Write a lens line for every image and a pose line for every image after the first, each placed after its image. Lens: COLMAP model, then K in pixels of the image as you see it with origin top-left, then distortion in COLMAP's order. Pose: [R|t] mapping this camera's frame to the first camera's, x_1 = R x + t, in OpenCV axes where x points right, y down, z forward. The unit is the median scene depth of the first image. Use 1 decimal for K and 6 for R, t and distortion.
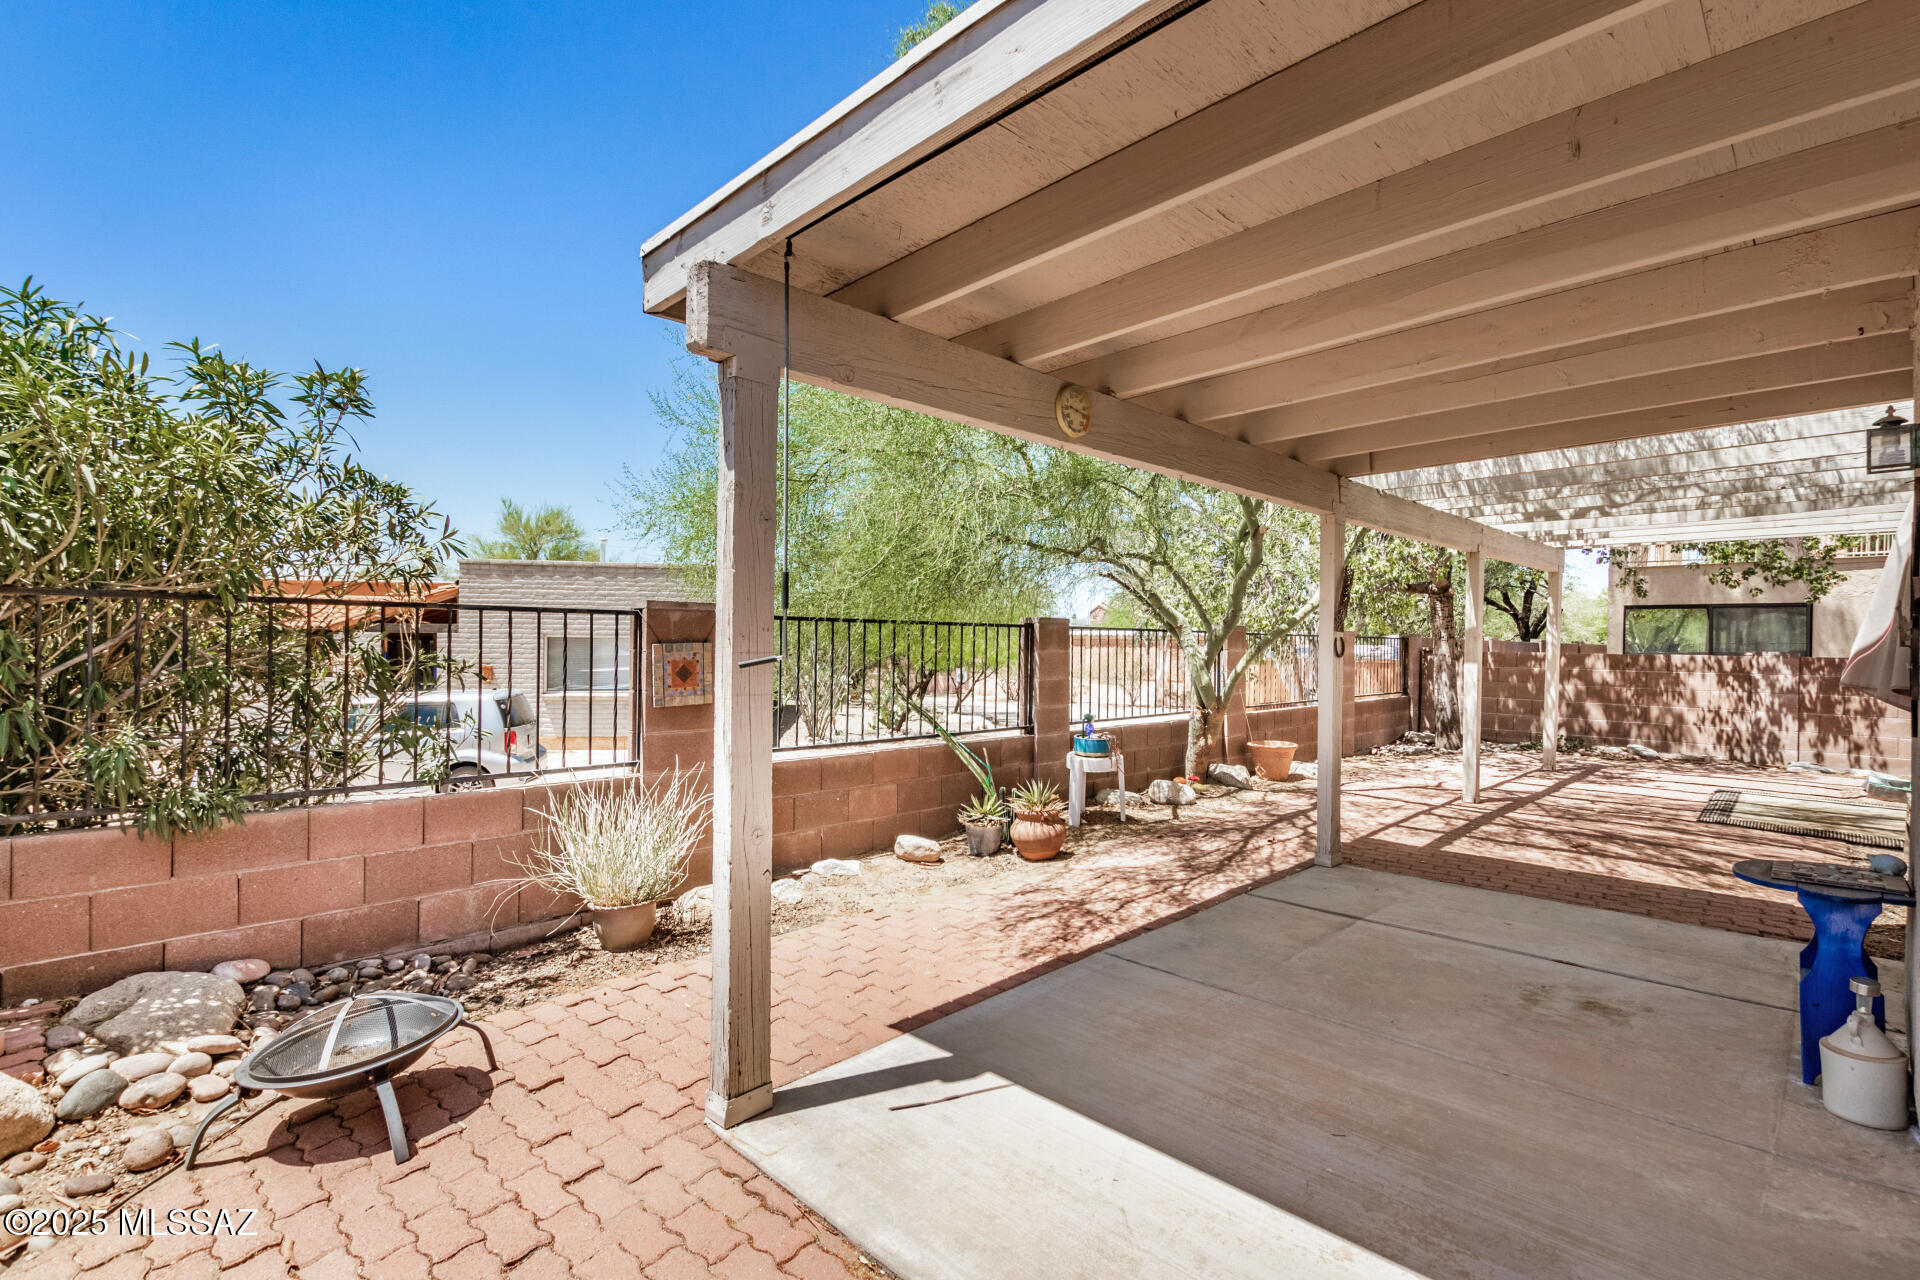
lens RADIAL K [[877.7, 0, 971.2], [0, 877.7, 639.8], [0, 0, 1]] dist [0.004143, -0.000225]
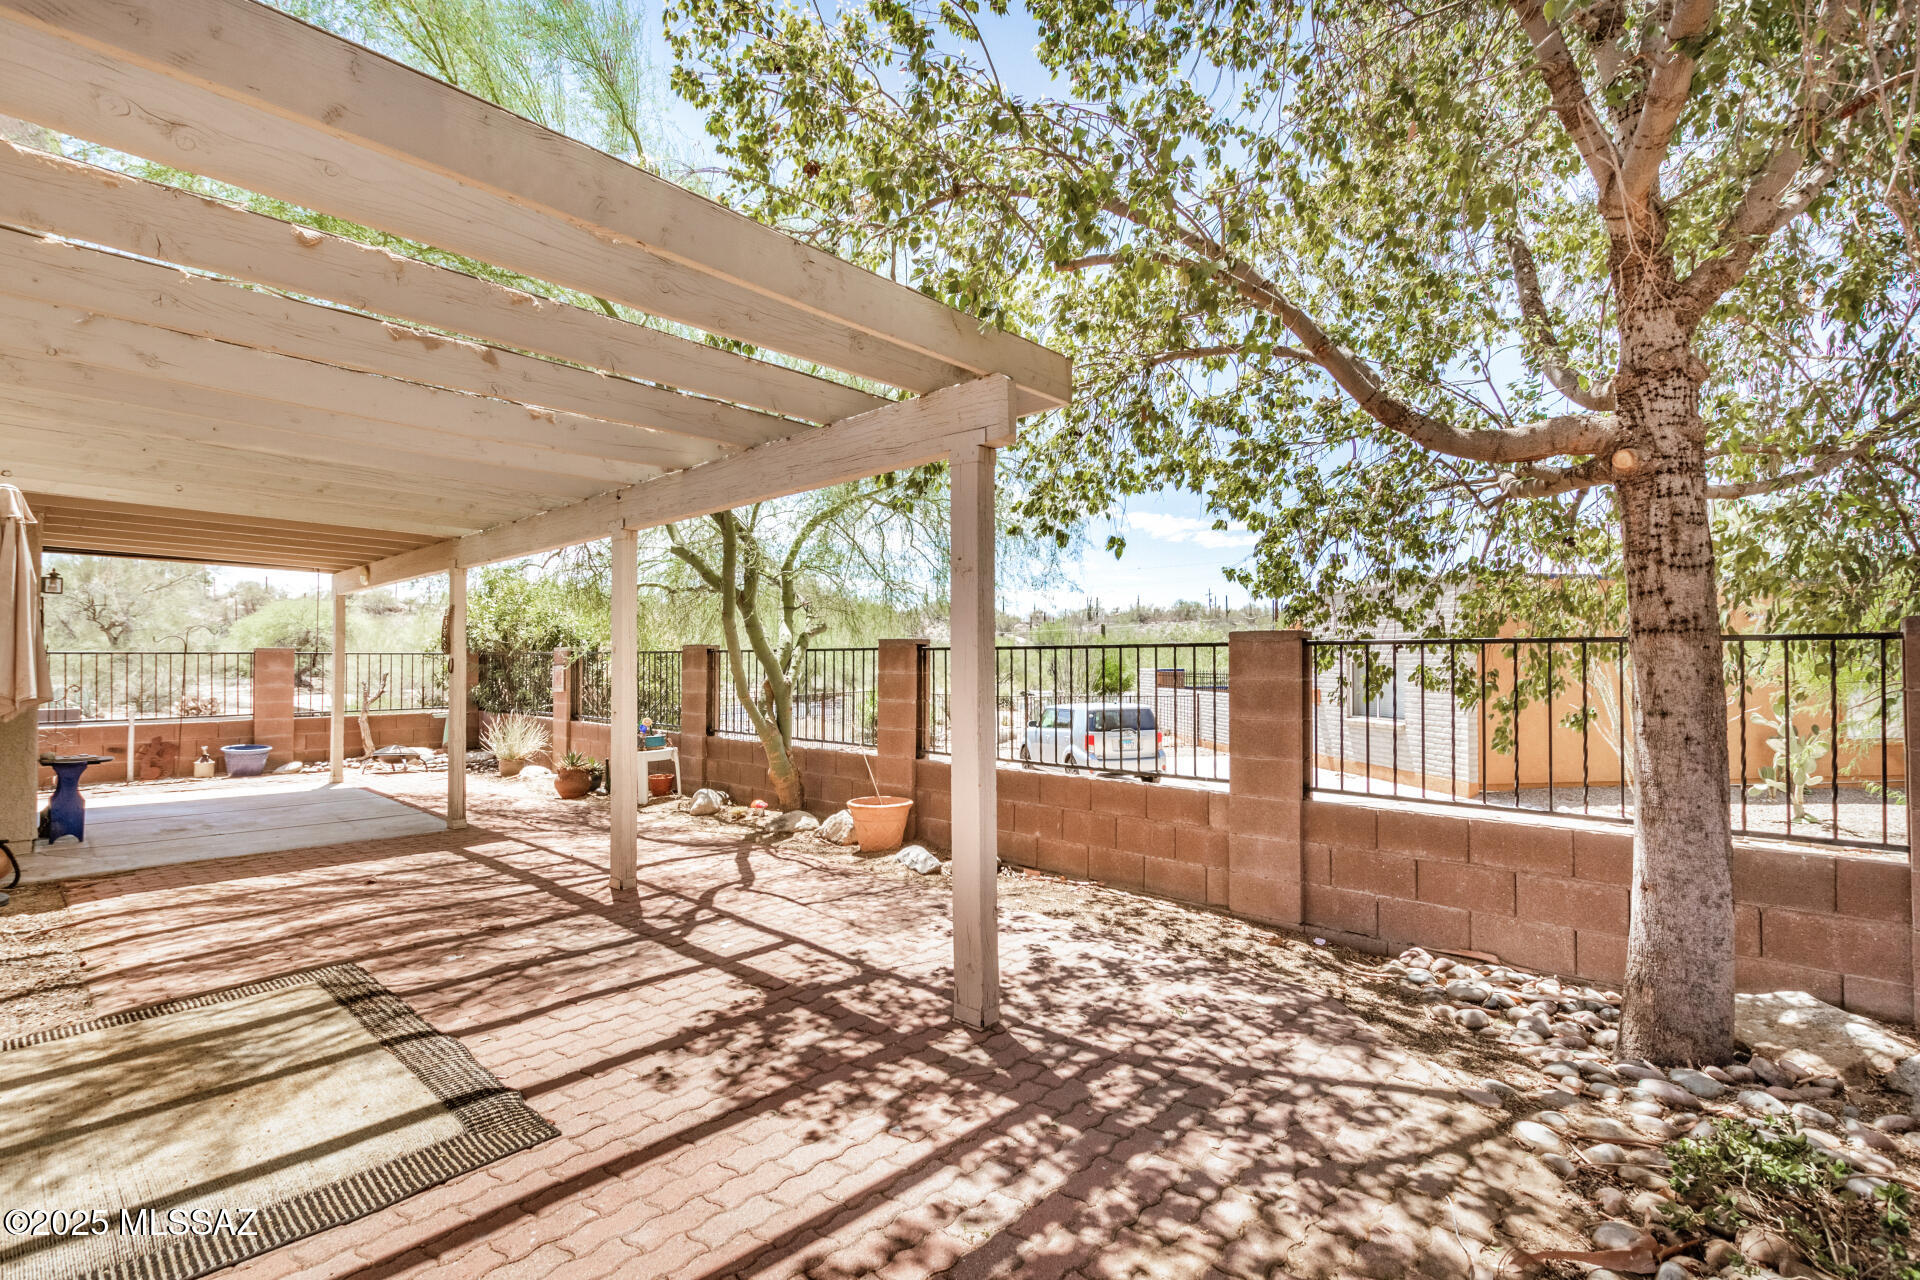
lens RADIAL K [[877.7, 0, 963.5], [0, 877.7, 649.5], [0, 0, 1]] dist [0.004143, -0.000225]
pose [[0.048785, -0.025122, -0.998493, 1.268617], [0.008998, 0.999654, -0.024711, -0.000877], [0.998769, -0.007779, 0.048994, 1.096512]]
